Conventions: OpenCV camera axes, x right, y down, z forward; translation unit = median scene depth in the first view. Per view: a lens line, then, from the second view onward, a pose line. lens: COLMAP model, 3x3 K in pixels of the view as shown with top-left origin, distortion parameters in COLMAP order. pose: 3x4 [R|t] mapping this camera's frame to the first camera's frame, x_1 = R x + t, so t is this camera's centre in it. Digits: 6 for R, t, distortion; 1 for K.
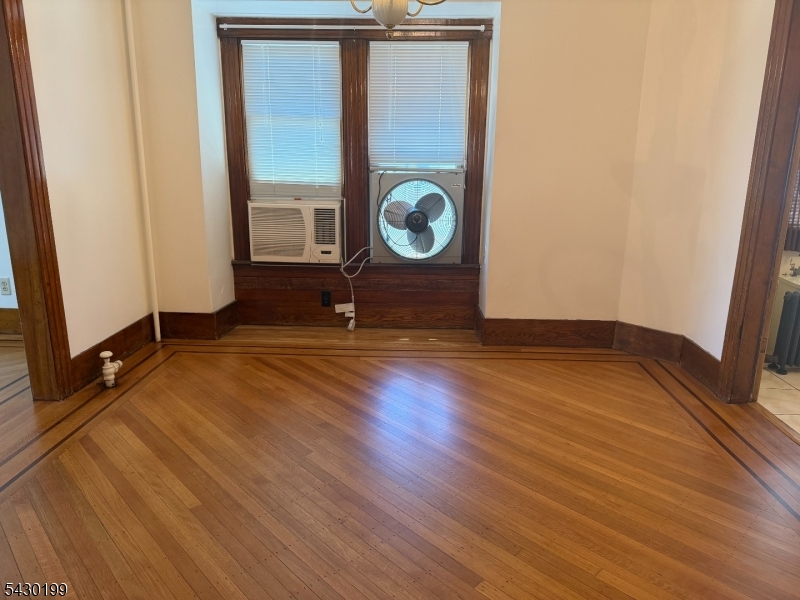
lens RADIAL K [[559.3, 0, 402.6], [0, 559.3, 300.9], [0, 0, 1]] dist [0.048444, -0.064147]
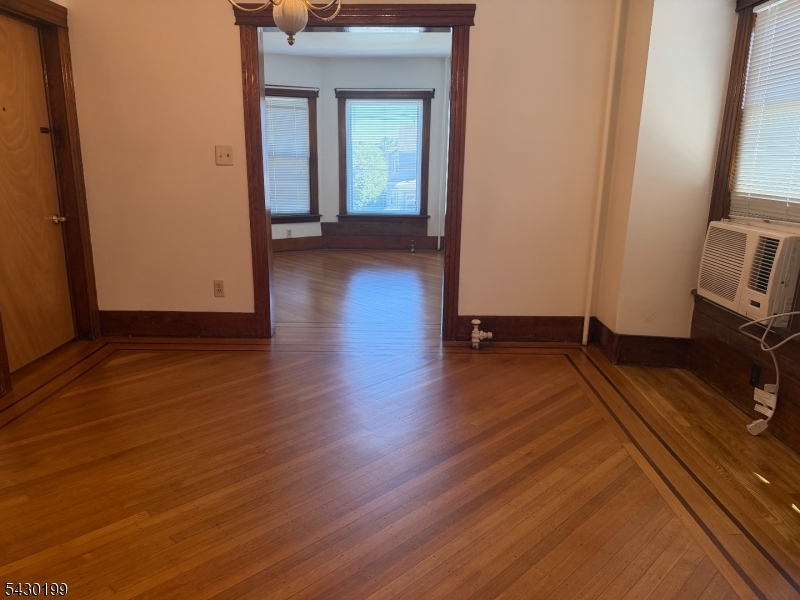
lens RADIAL K [[560.6, 0, 398.2], [0, 560.6, 299.8], [0, 0, 1]] dist [0.073286, -0.108998]
pose [[0.012909, 0.221155, -0.975153, 0.510897], [-0.247808, 0.945519, 0.211153, -0.129832], [0.968723, 0.238925, 0.067010, 0.562080]]
